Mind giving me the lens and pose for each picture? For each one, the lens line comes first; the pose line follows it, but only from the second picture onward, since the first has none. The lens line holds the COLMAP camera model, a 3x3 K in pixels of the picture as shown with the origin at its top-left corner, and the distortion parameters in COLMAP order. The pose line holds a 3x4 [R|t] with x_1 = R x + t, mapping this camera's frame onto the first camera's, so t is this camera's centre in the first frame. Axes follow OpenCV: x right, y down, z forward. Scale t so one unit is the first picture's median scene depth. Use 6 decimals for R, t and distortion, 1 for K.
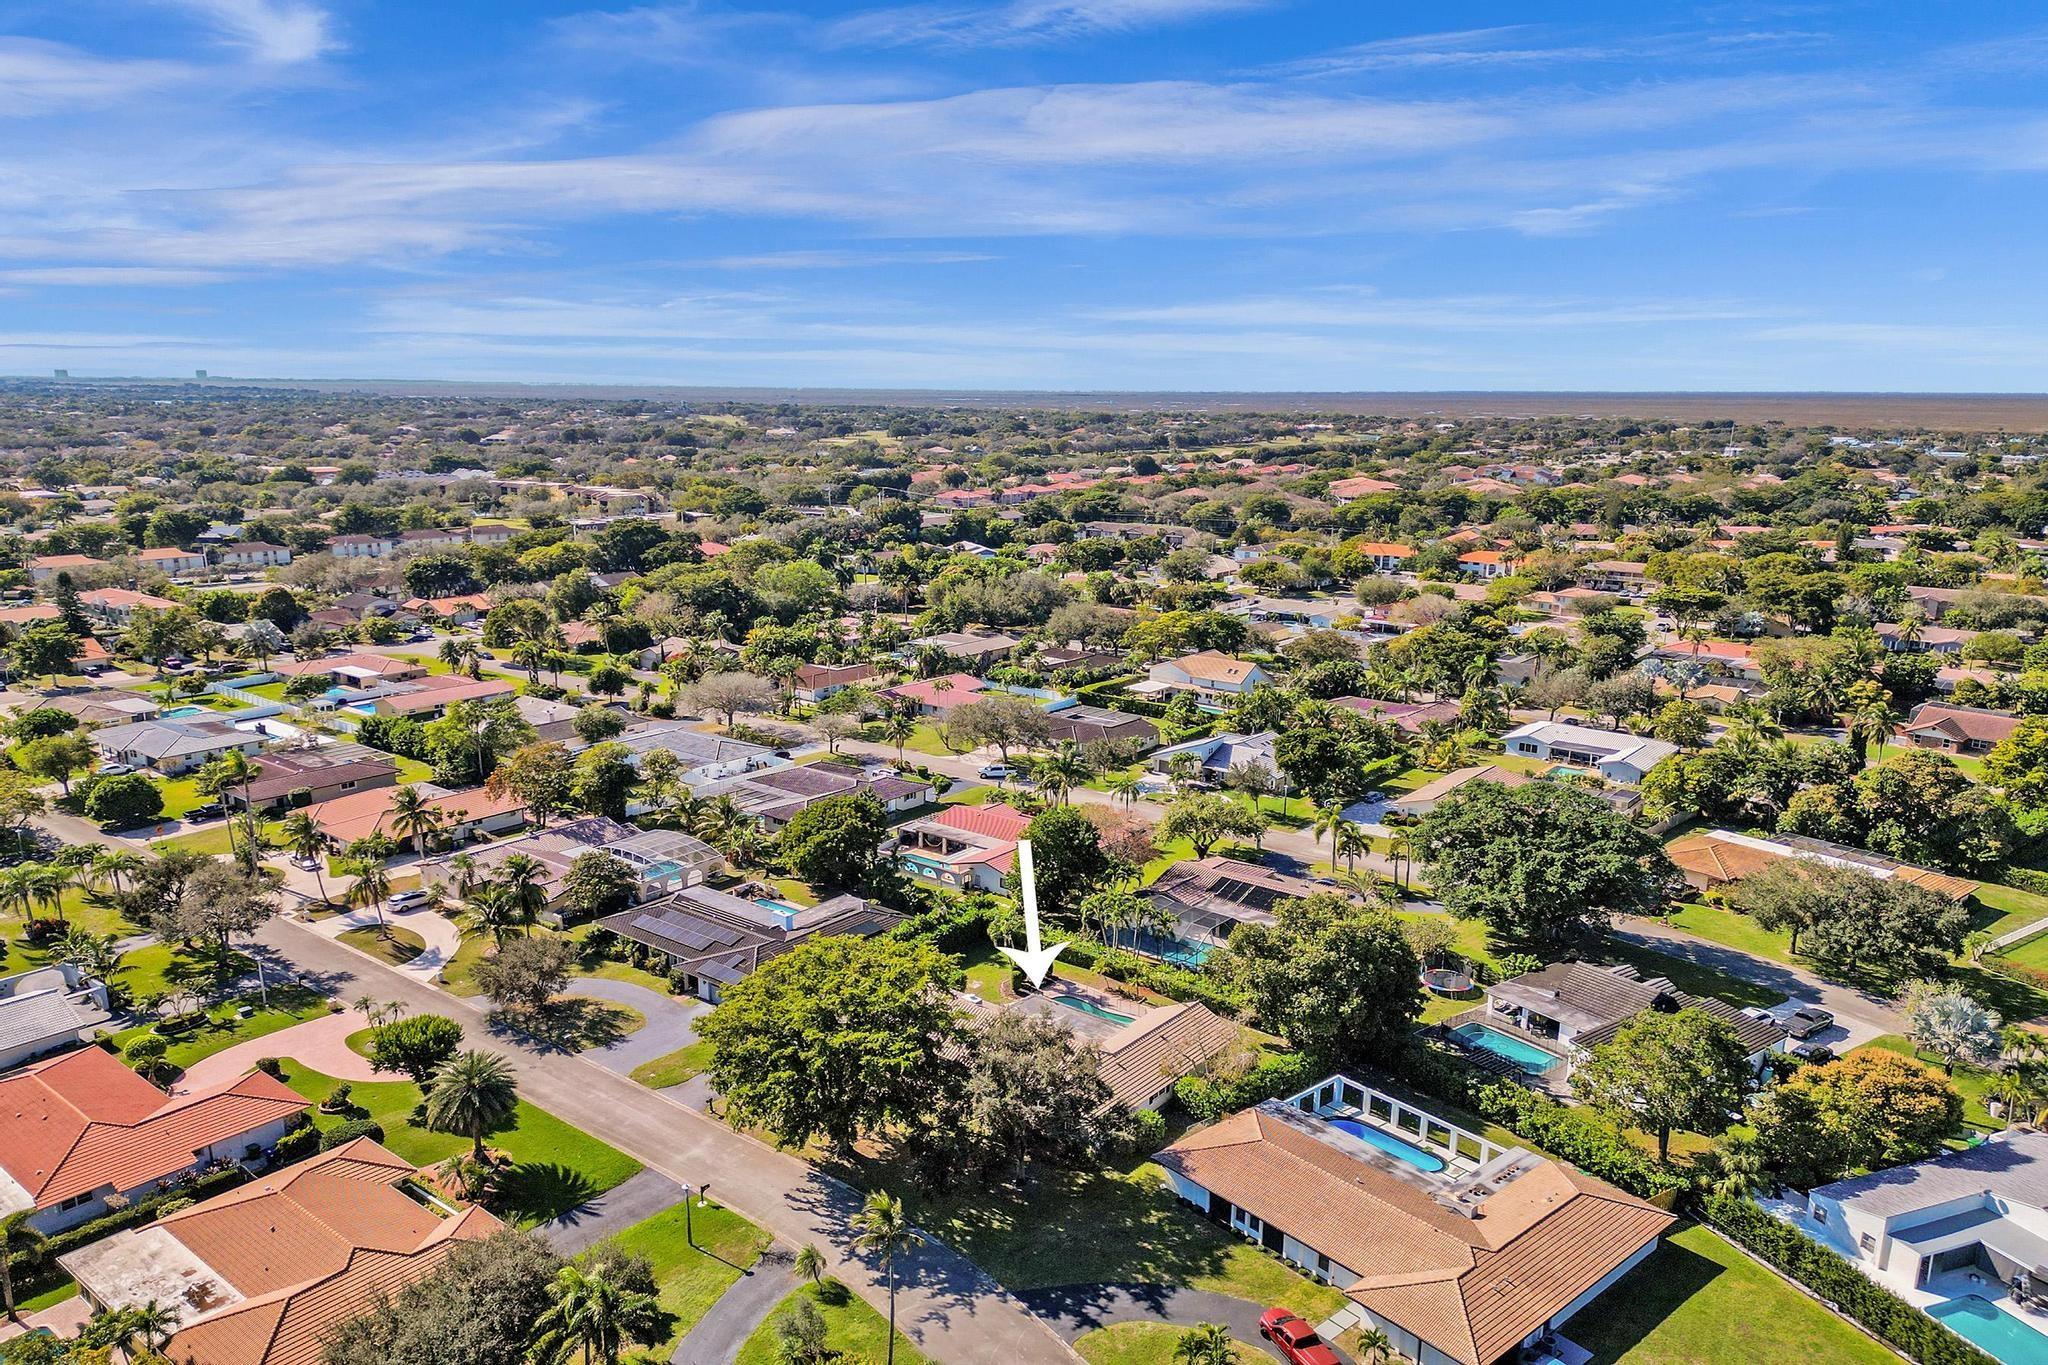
lens RADIAL K [[1370.1, 0, 1024.0], [0, 1370.1, 682.5], [0, 0, 1]] dist [0.055563, -0.000310]
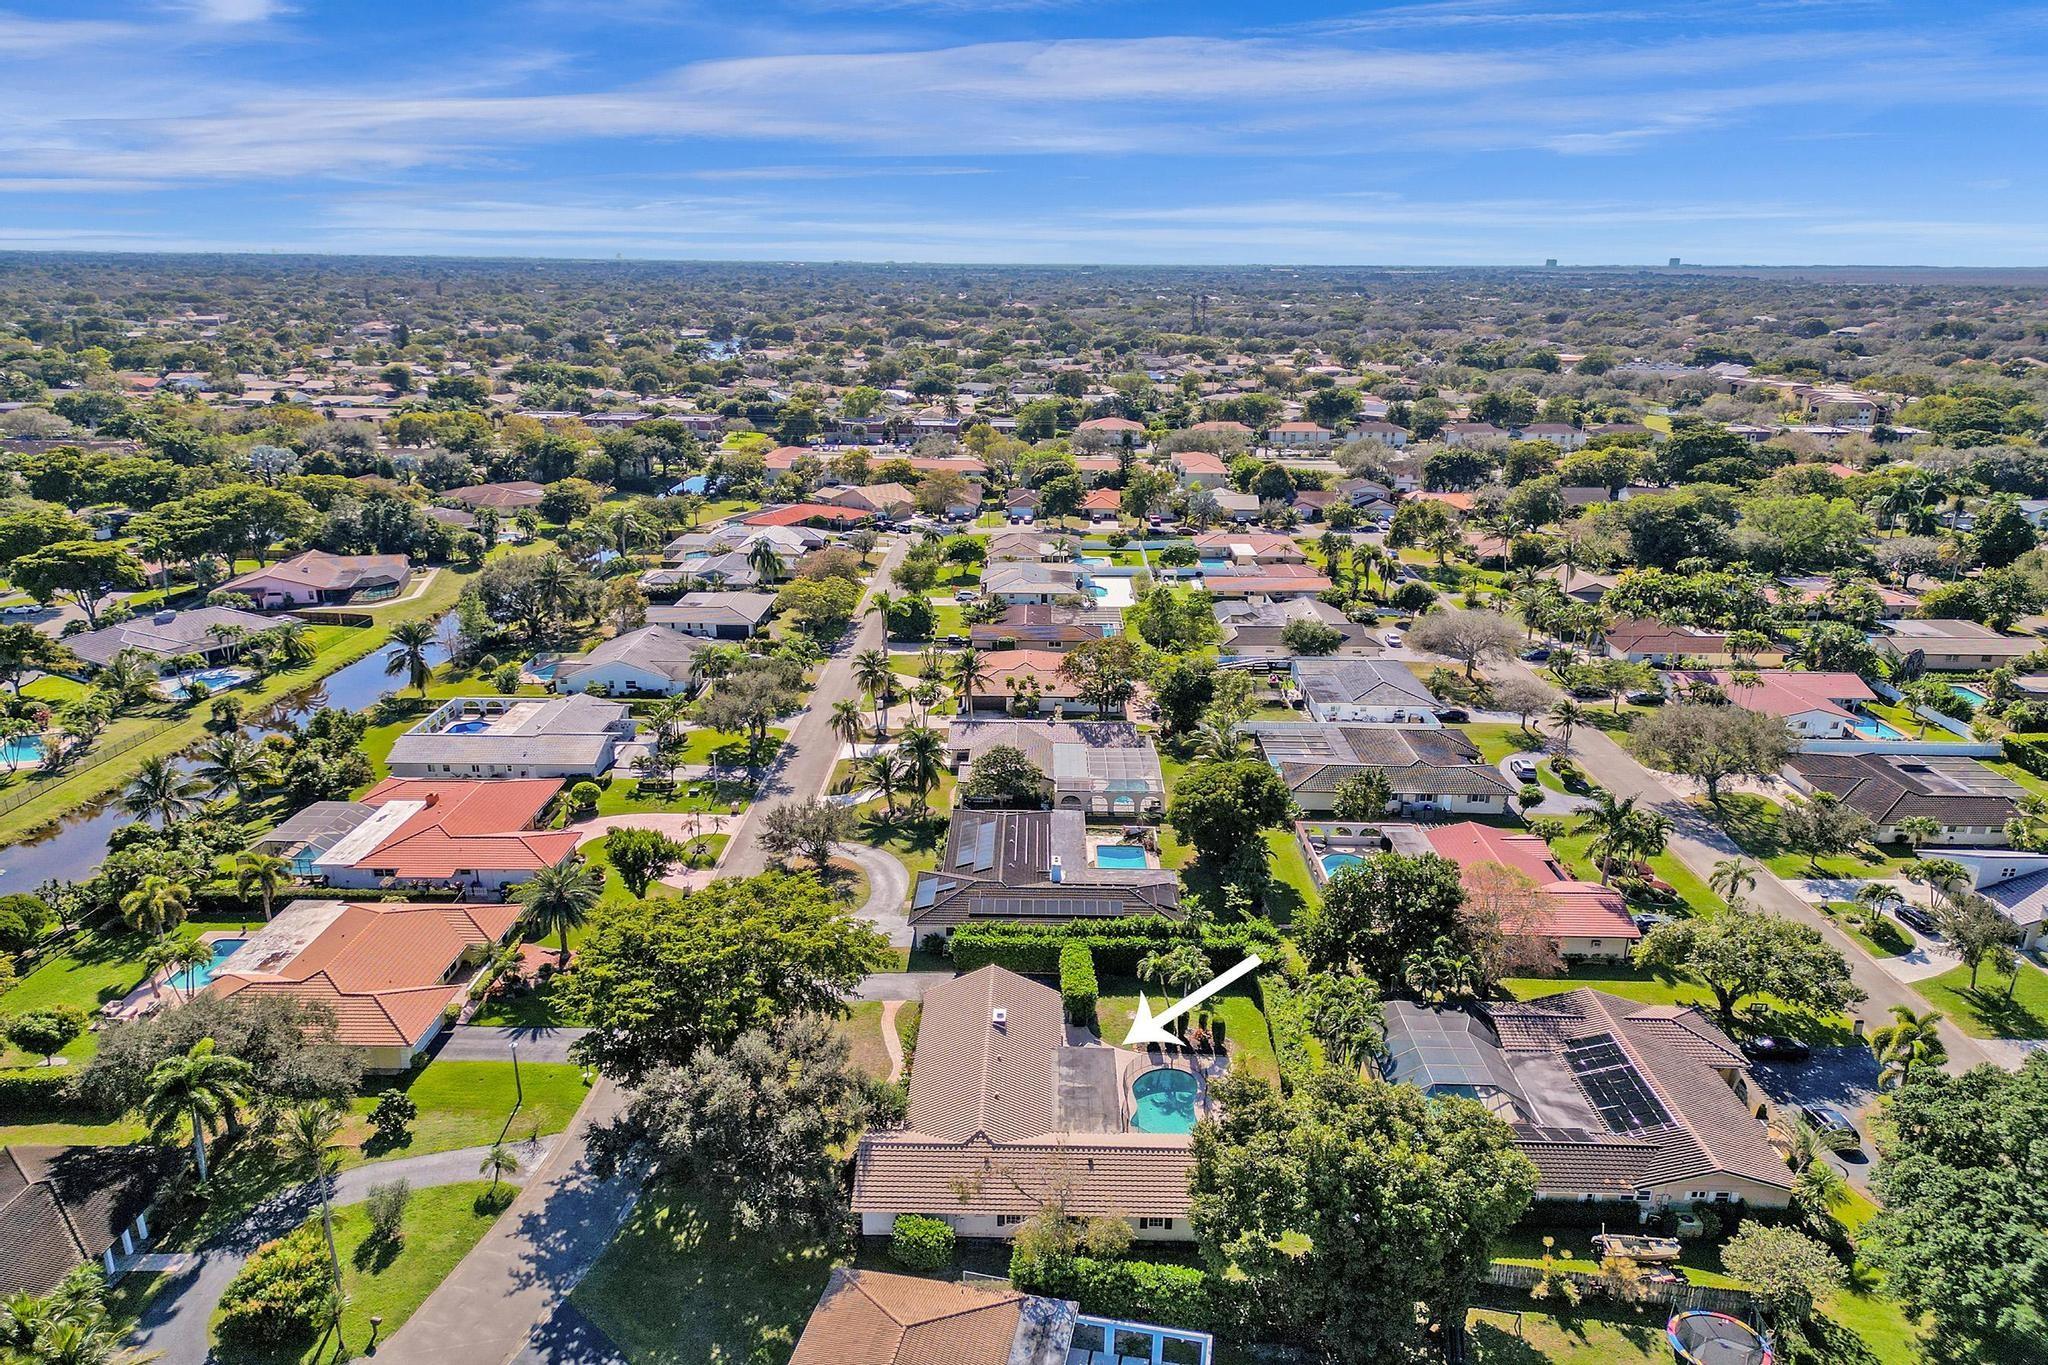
lens RADIAL K [[1370.1, 0, 1024.0], [0, 1370.1, 682.5], [0, 0, 1]] dist [0.055563, -0.000310]
pose [[0.646028, 0.226310, -0.728993, 0.434791], [-0.170475, 0.973692, 0.151201, -0.081584], [0.744033, 0.026595, 0.667613, 0.347268]]
